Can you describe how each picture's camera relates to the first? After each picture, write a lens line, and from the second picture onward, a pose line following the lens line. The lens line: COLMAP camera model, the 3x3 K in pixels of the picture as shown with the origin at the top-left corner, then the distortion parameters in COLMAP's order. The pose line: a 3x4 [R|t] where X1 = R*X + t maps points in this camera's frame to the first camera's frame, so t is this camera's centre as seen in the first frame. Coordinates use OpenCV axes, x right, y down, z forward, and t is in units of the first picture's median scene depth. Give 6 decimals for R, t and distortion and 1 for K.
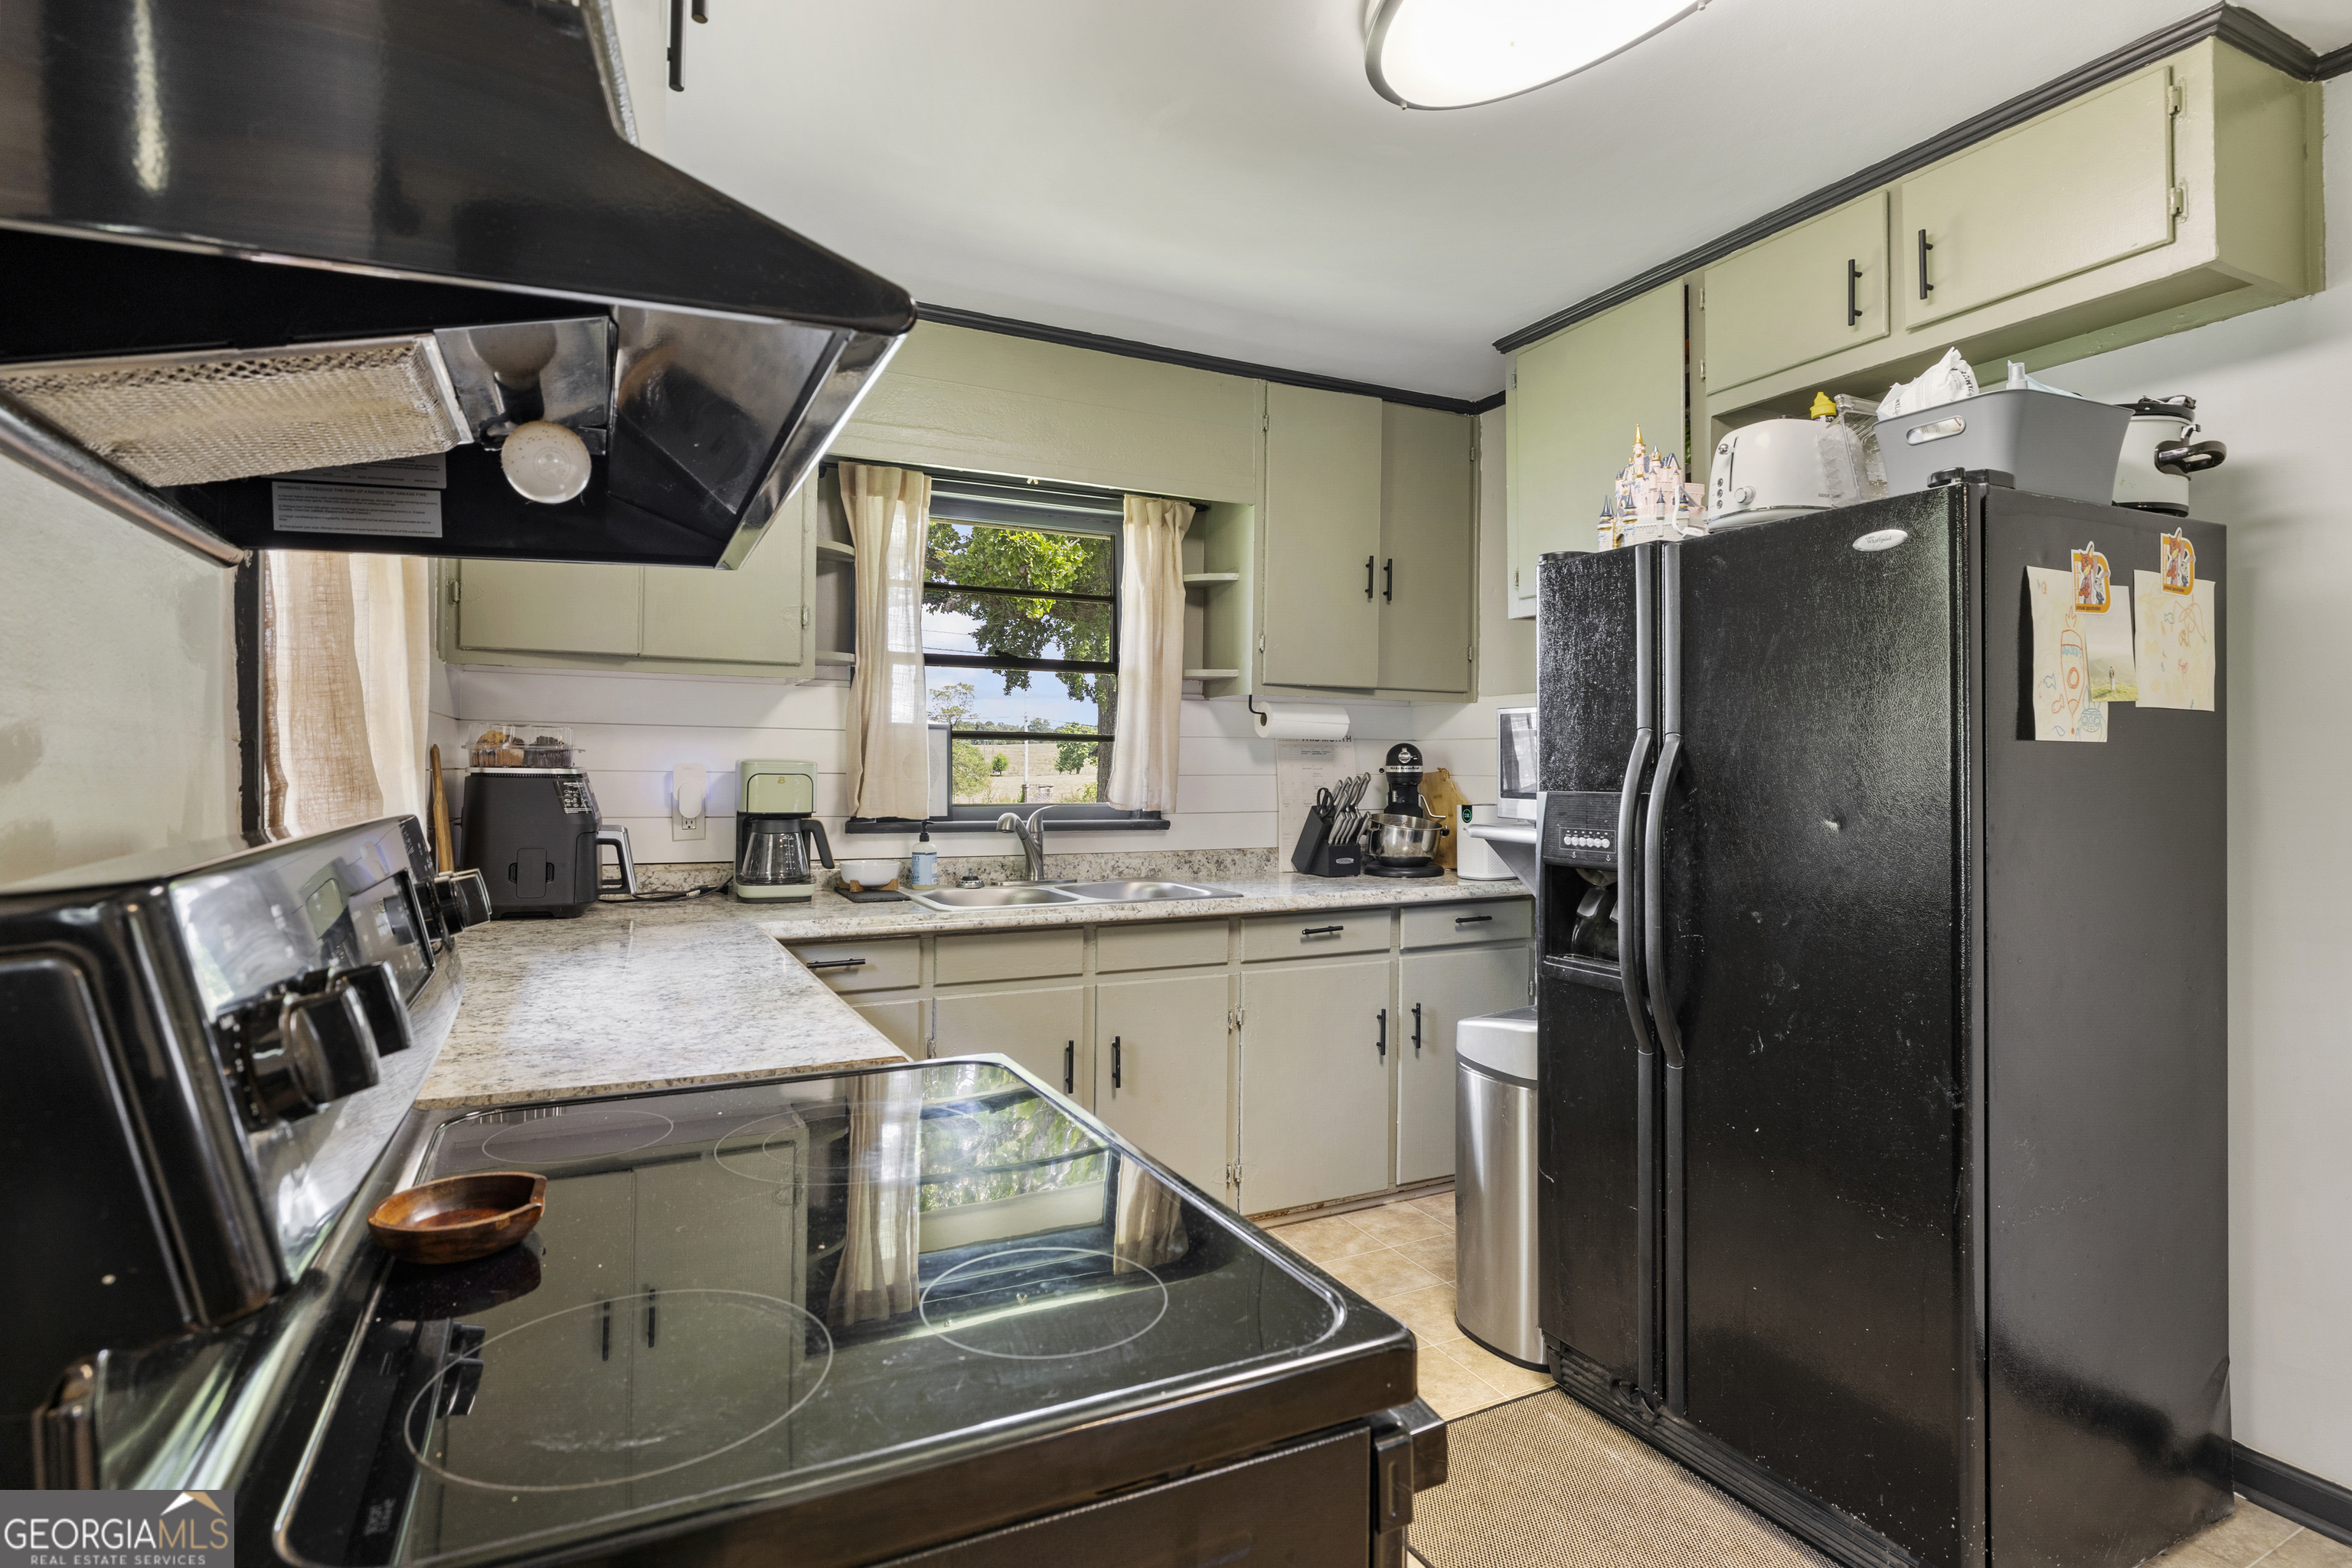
lens RADIAL K [[1219.3, 0, 1176.7], [0, 1219.3, 767.3], [0, 0, 1]] dist [-0.004016, -0.000200]
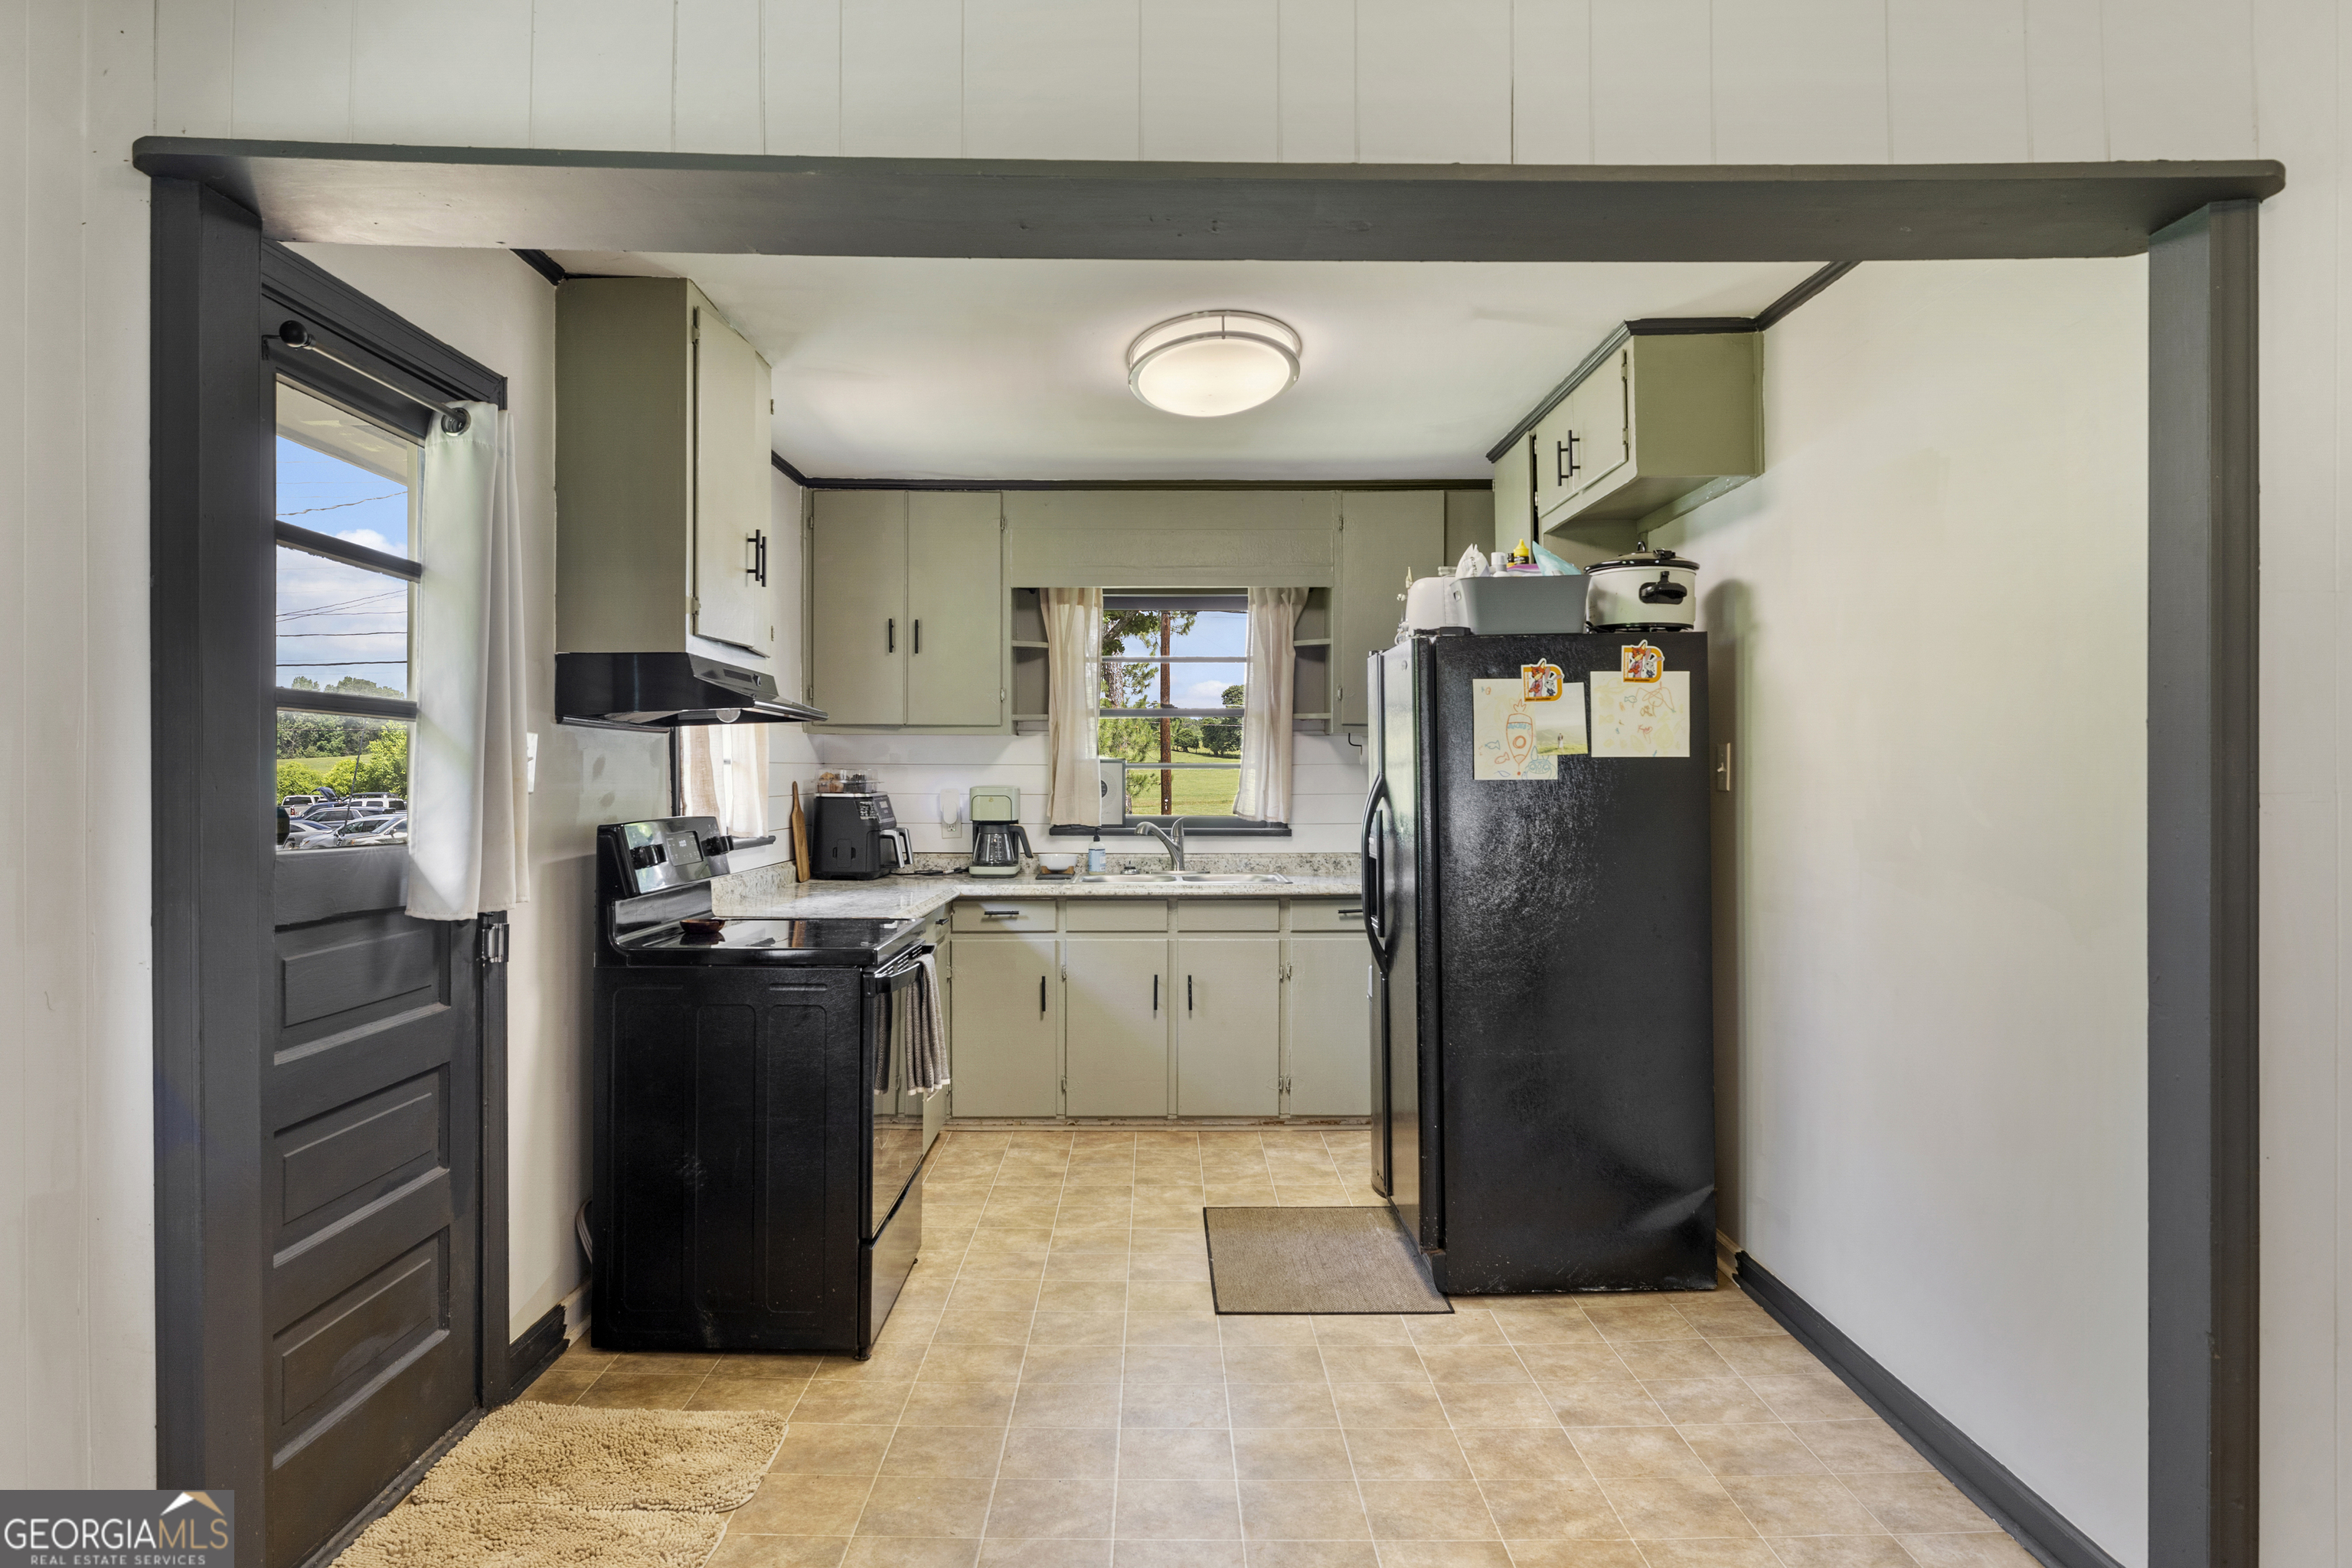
lens RADIAL K [[1501.9, 0, 1173.7], [0, 1501.9, 784.2], [0, 0, 1]] dist [0.001605, 0.000065]
pose [[0.903276, -0.004095, -0.429040, 0.689897], [0.006105, 0.999976, 0.003308, -0.014284], [0.429016, -0.005607, 0.903279, -0.622795]]
